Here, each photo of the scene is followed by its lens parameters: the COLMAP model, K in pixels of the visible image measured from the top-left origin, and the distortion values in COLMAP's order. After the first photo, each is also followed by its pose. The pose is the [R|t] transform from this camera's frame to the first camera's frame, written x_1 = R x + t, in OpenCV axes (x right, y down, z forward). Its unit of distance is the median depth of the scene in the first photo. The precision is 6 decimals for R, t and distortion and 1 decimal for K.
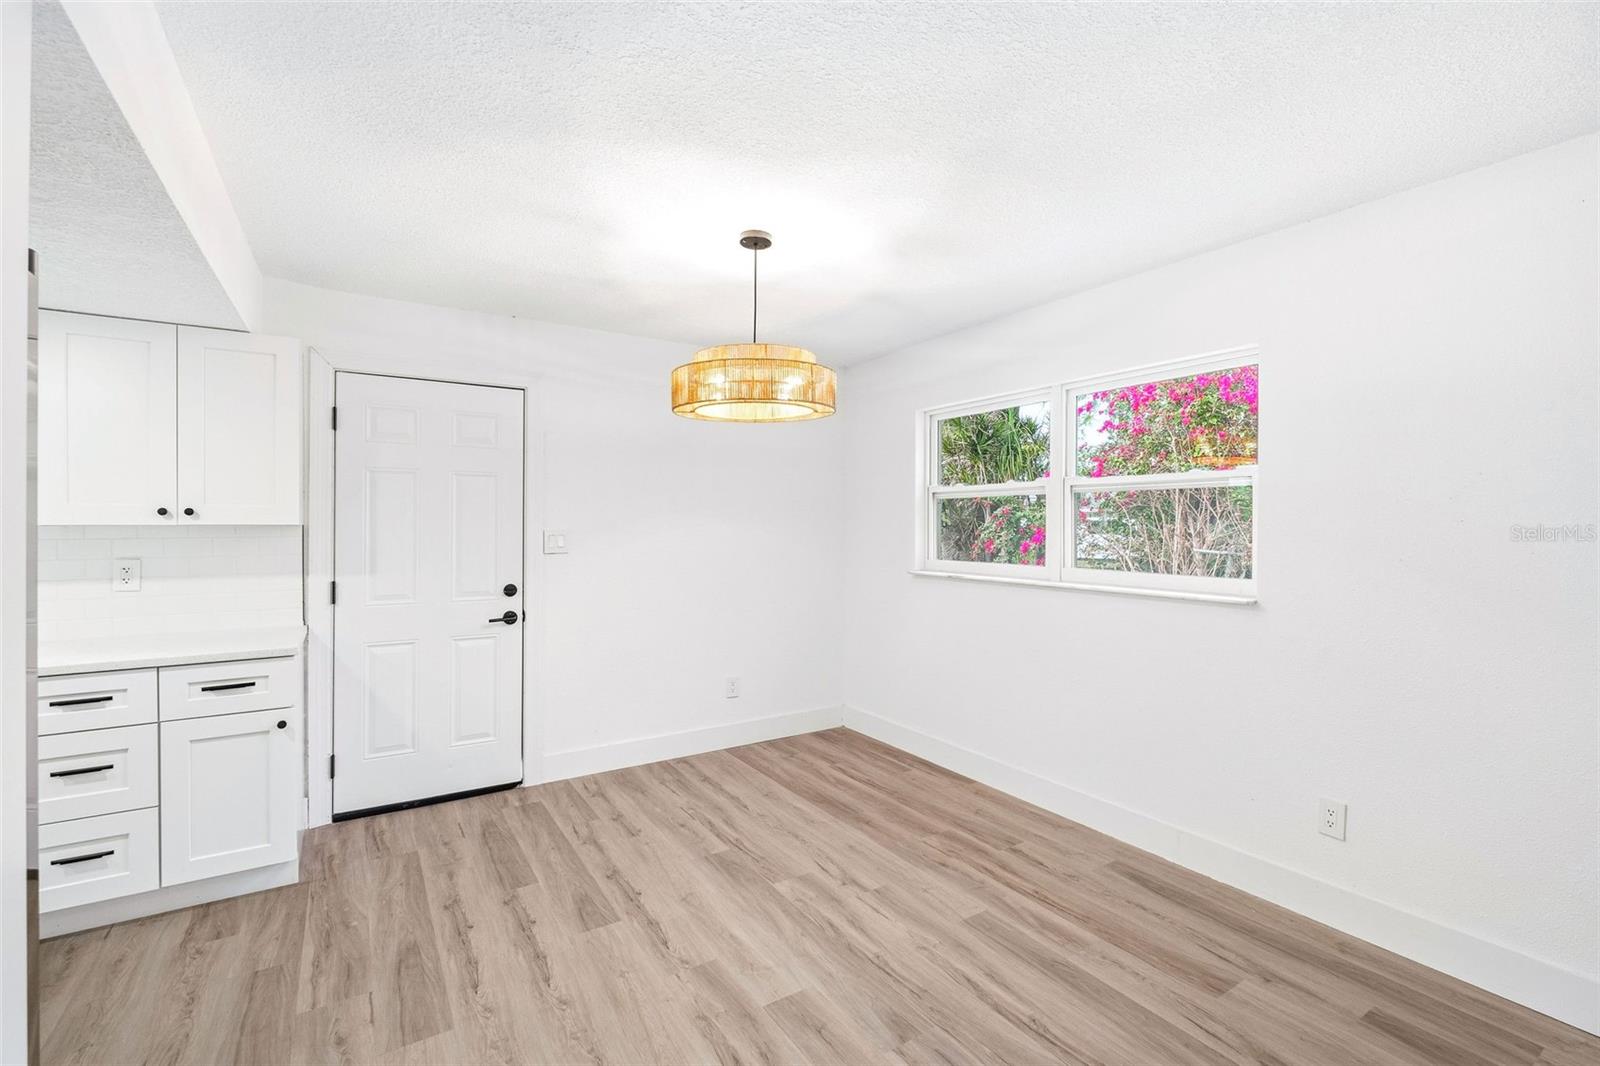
lens RADIAL K [[693.3, 0, 800.0], [0, 693.3, 533.0], [0, 0, 1]] dist [-0.002990, -0.000175]
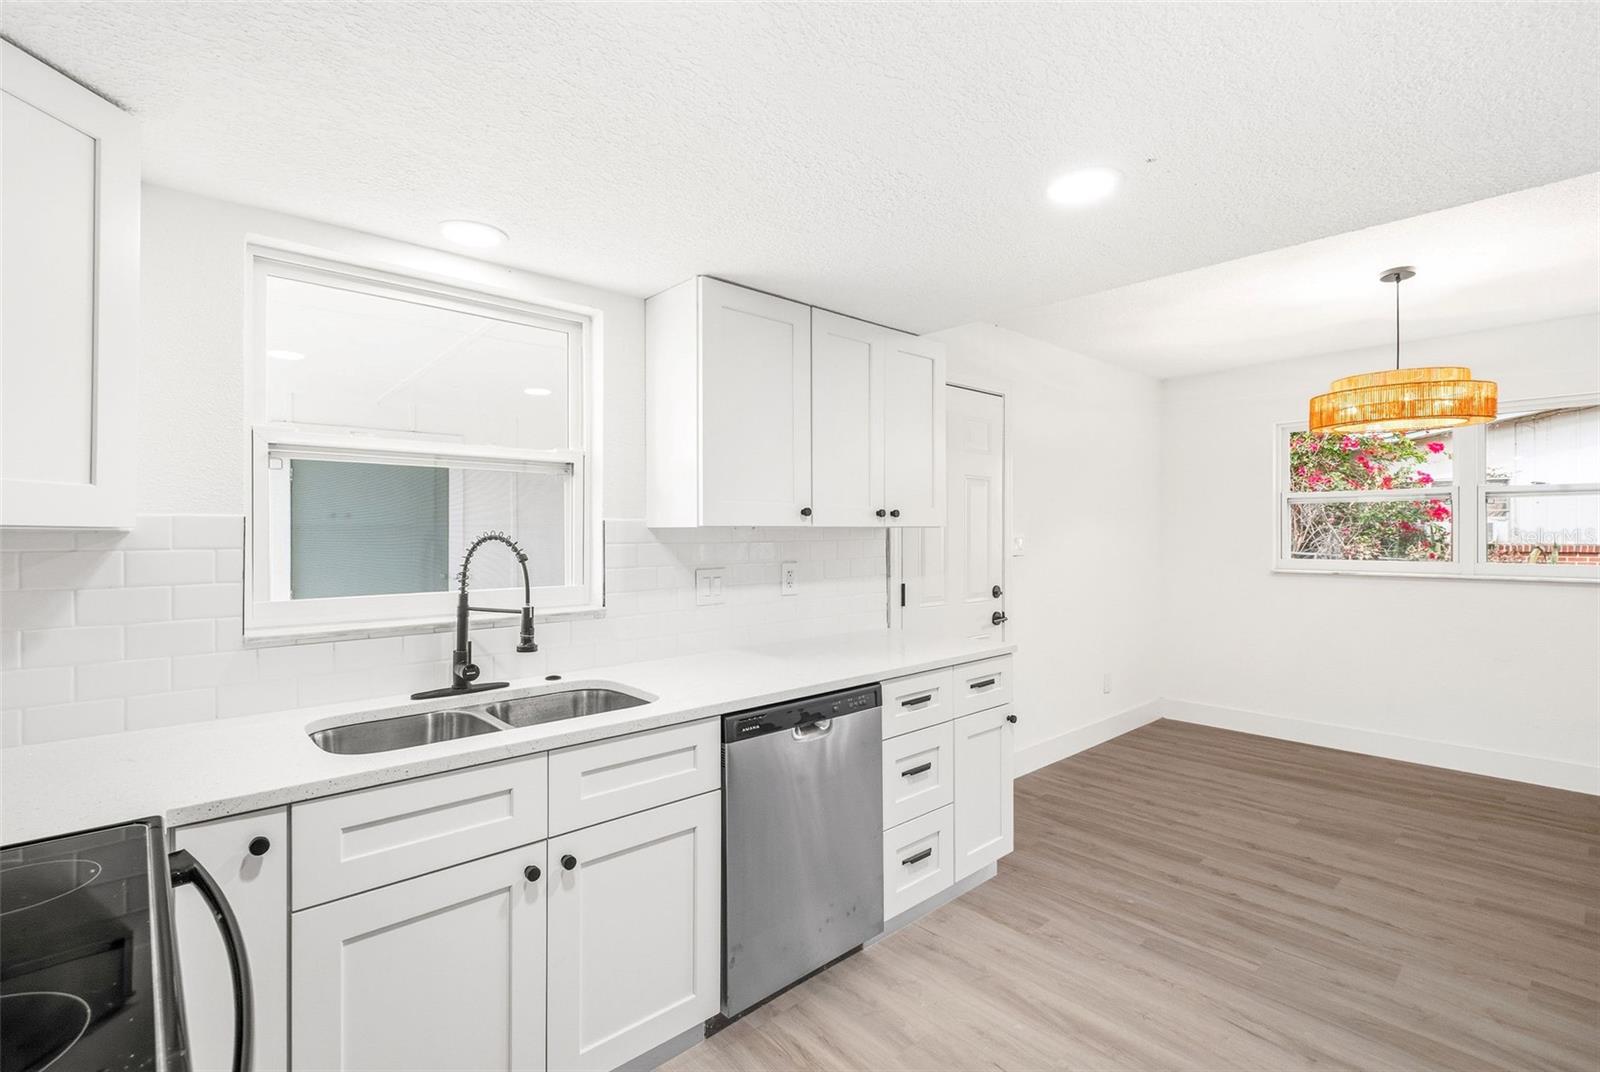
lens RADIAL K [[731.1, 0, 833.4], [0, 731.1, 540.5], [0, 0, 1]] dist [0.043537, -0.017789]
pose [[0.982505, -0.006995, 0.186103, -0.990095], [0.007146, 0.999974, -0.000145, 0.006894], [-0.186098, 0.001472, 0.982530, -0.024250]]
